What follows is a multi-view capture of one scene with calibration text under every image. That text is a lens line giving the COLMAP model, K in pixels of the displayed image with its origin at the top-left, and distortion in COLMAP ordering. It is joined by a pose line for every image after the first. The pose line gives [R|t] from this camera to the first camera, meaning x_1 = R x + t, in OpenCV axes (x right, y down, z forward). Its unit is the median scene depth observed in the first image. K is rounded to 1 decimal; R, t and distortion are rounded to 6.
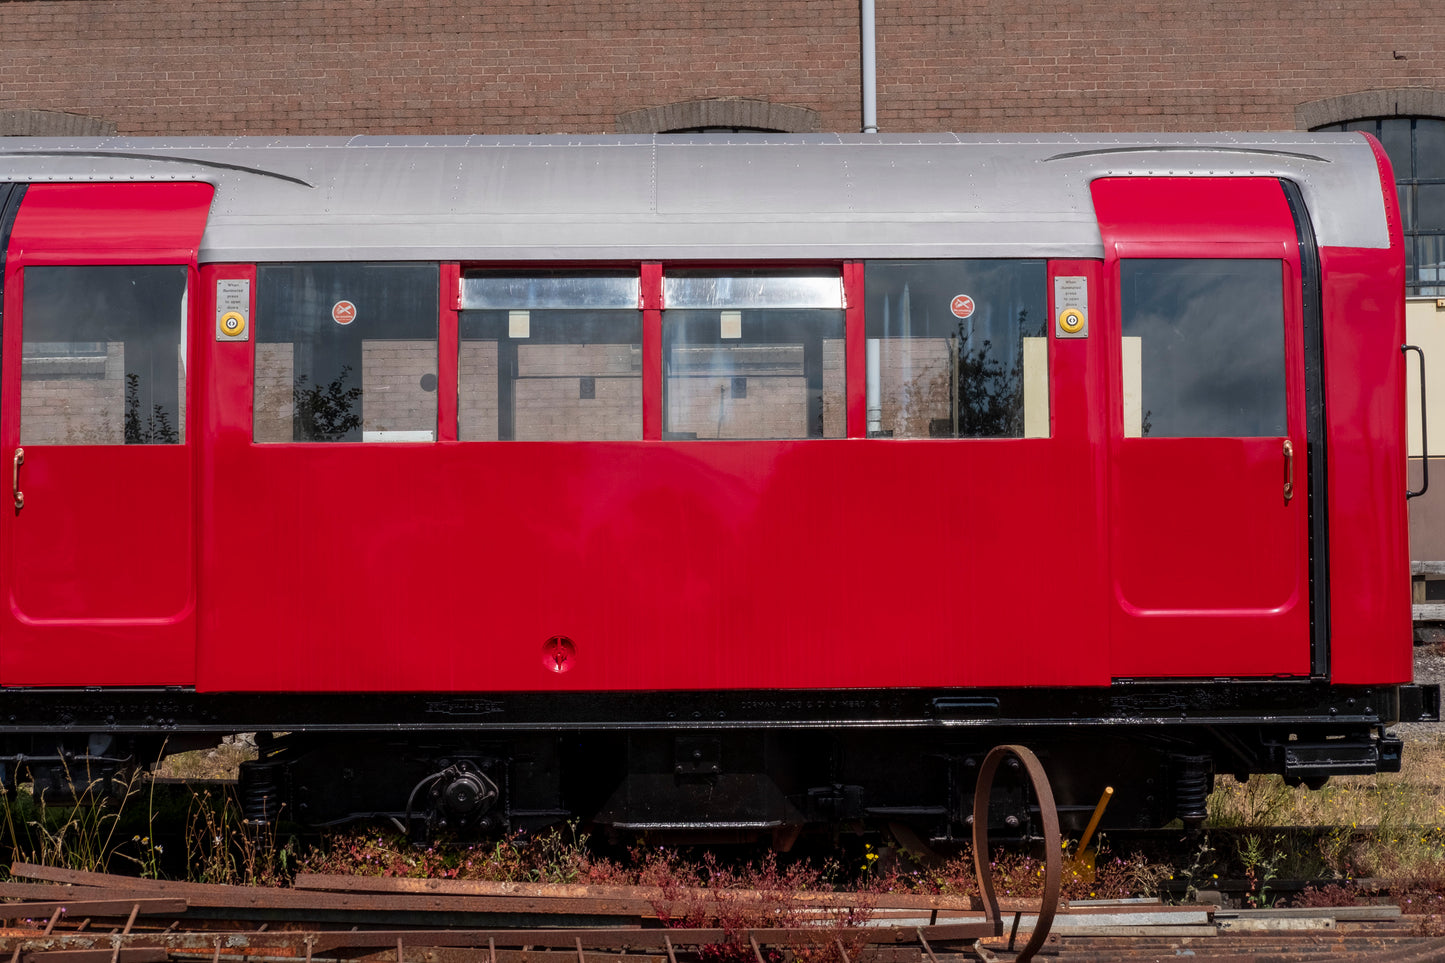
lens RADIAL K [[2336.8, 0, 719.2], [0, 2336.8, 481.2], [0, 0, 1]] dist [0.043332, 0.000000]
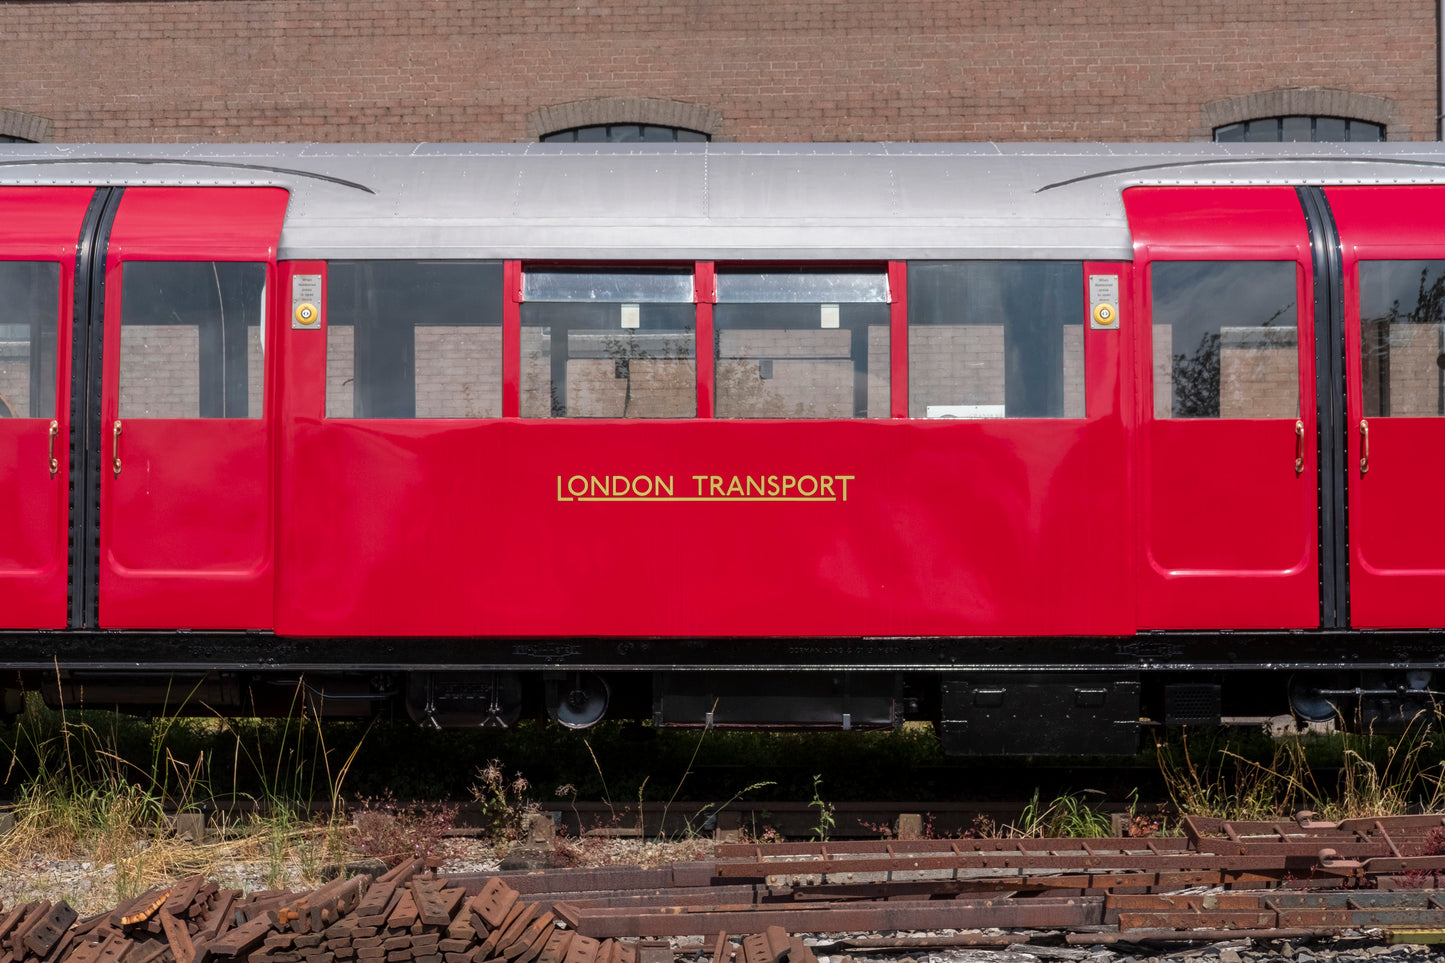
lens RADIAL K [[2048.1, 0, 758.1], [0, 2048.1, 510.1], [0, 0, 1]] dist [0.074363, 0.000000]
pose [[0.999828, 0.003813, 0.018141, -0.106878], [-0.004294, 0.999639, 0.026515, 0.000874], [-0.018034, -0.026588, 0.999484, 0.030230]]
